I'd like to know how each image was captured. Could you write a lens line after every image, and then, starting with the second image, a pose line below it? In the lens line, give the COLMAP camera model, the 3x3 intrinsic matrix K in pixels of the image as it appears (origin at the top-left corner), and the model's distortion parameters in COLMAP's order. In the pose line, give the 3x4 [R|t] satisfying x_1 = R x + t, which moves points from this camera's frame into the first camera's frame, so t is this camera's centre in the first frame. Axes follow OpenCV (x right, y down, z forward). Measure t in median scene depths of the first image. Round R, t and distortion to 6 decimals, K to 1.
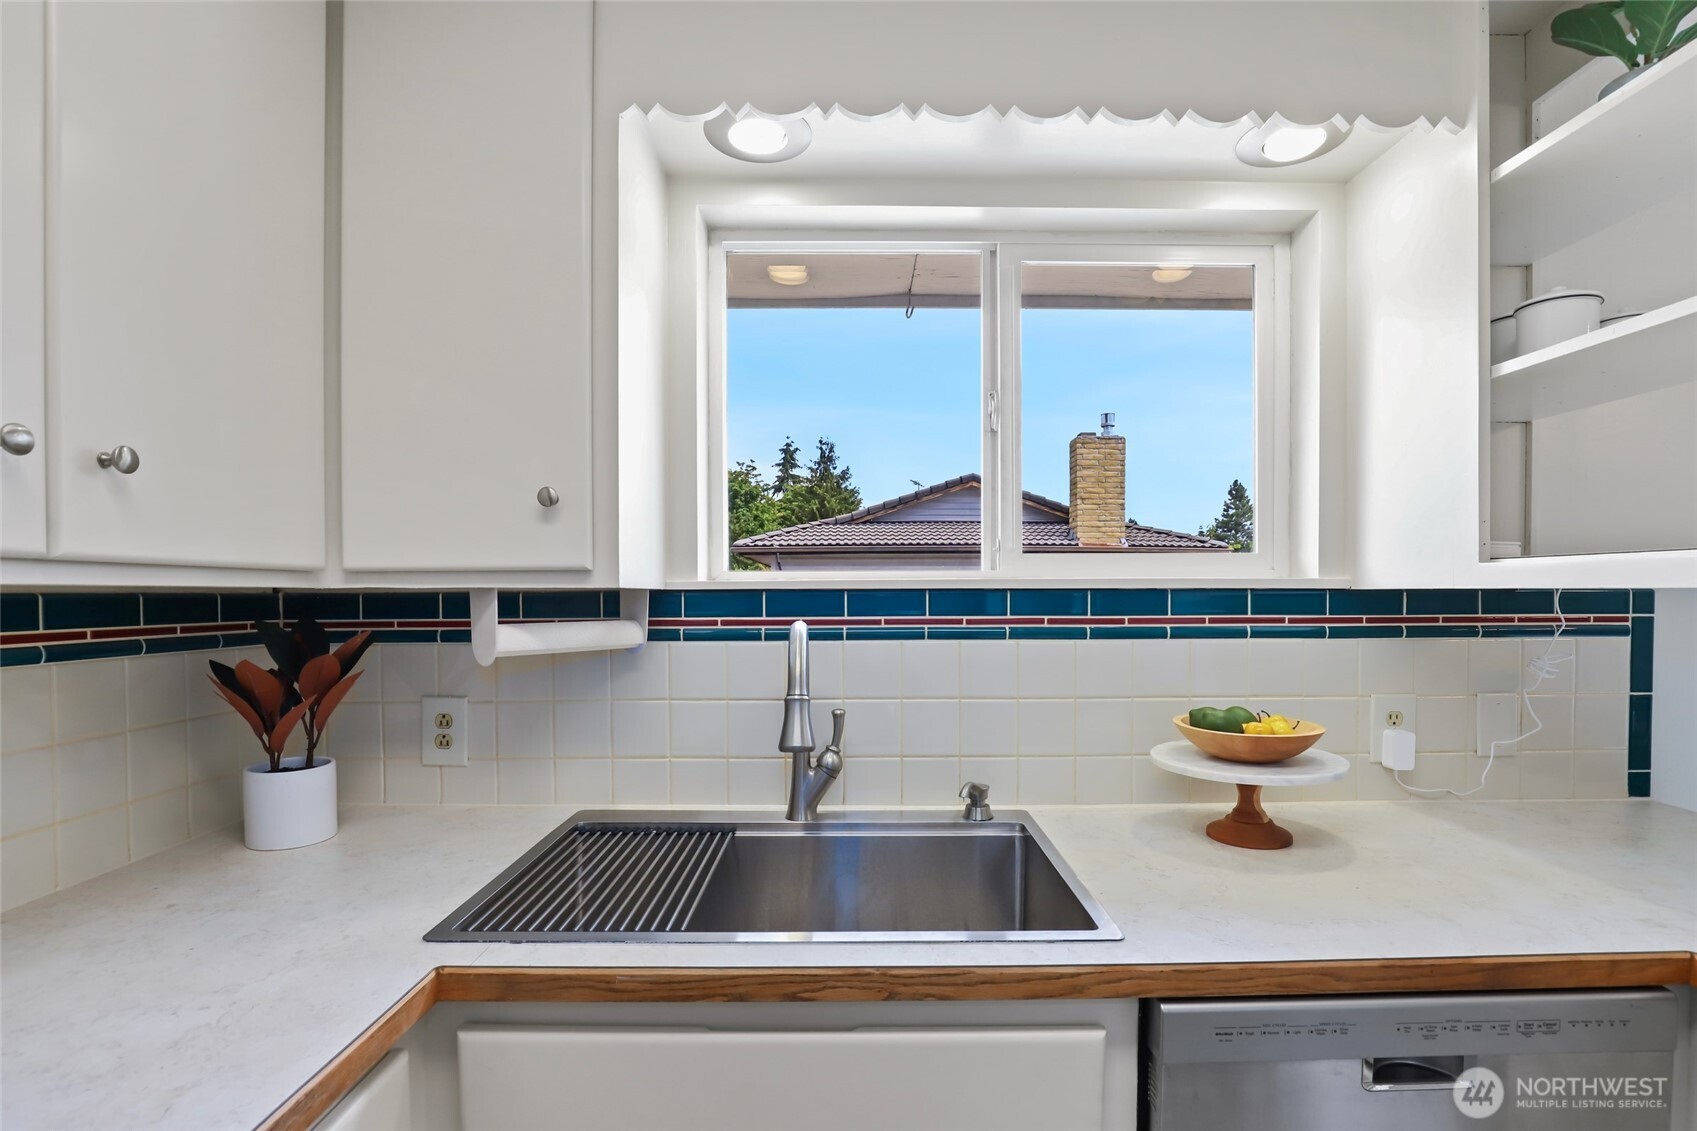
lens RADIAL K [[799.2, 0, 852.8], [0, 799.2, 597.7], [0, 0, 1]] dist [-0.019891, 0.000057]
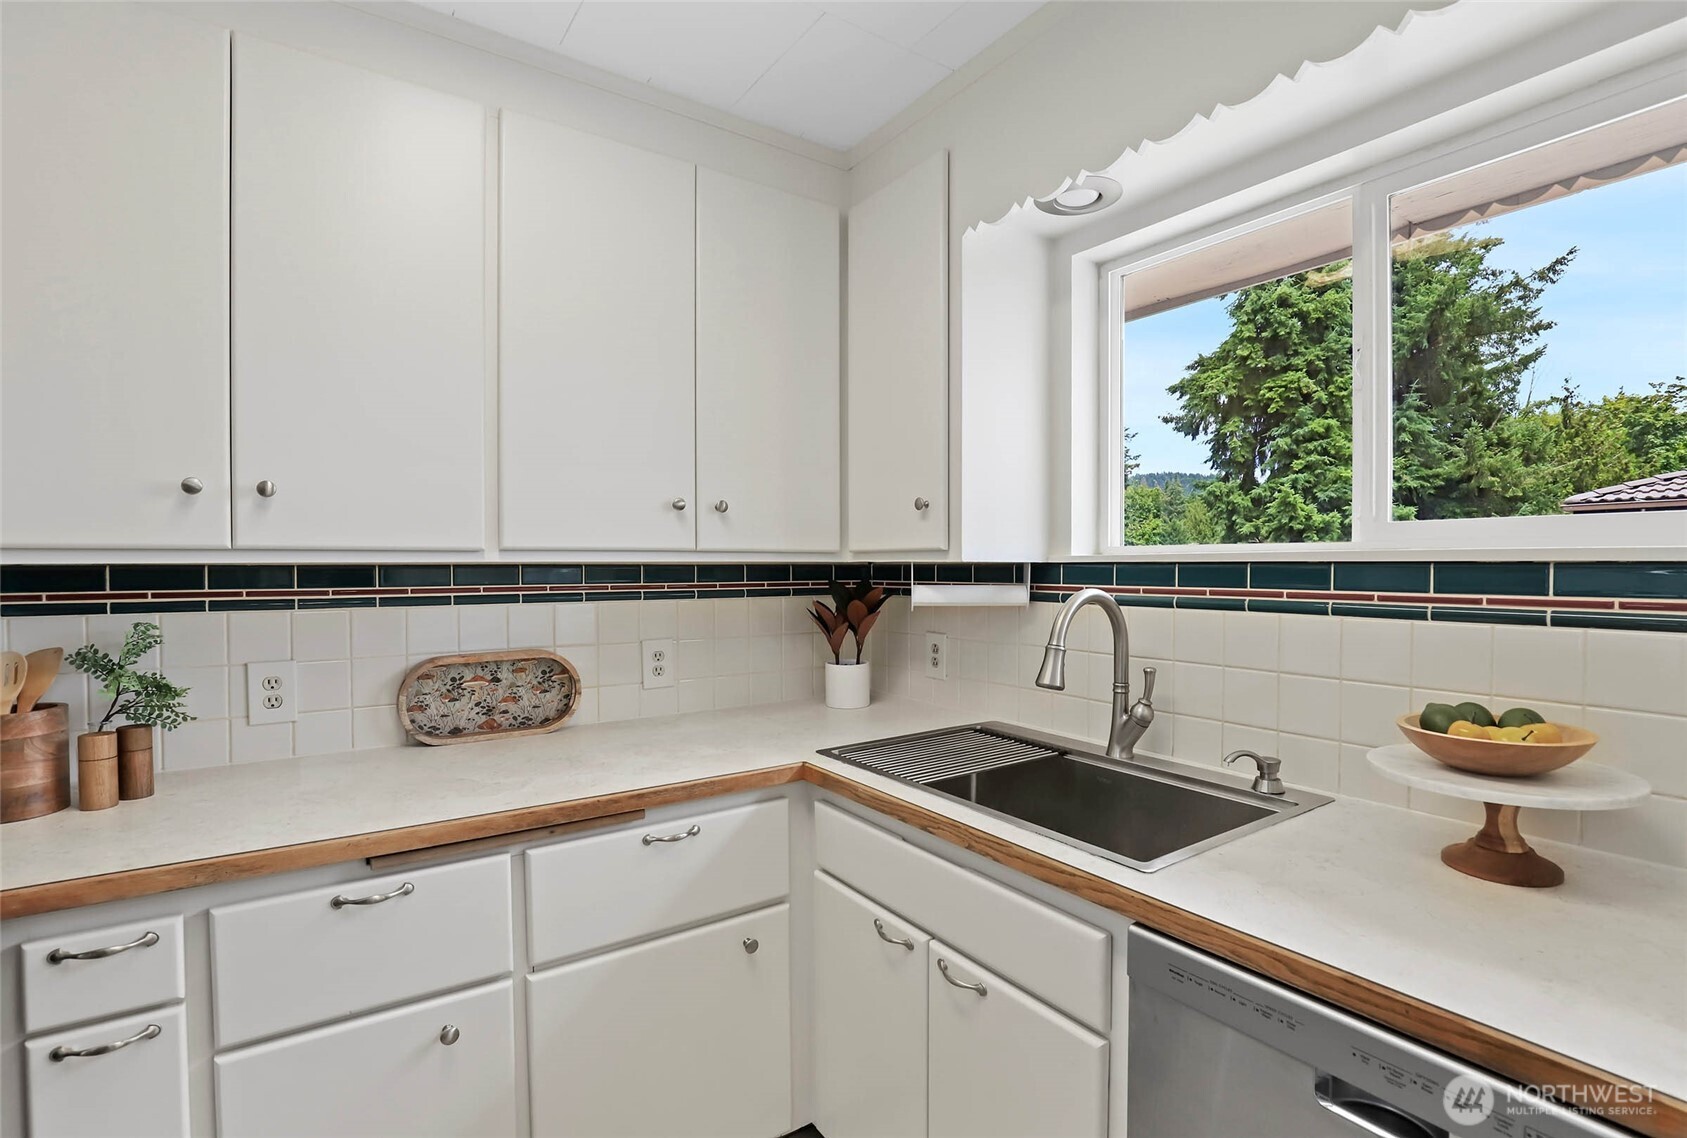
lens RADIAL K [[784.7, 0, 843.5], [0, 784.7, 569.0], [0, 0, 1]] dist [-0.003379, -0.000875]
pose [[0.561551, 0.006924, -0.827413, 0.754384], [-0.006441, 0.999971, 0.003997, -0.003218], [0.827417, 0.003085, 0.561579, 0.010672]]
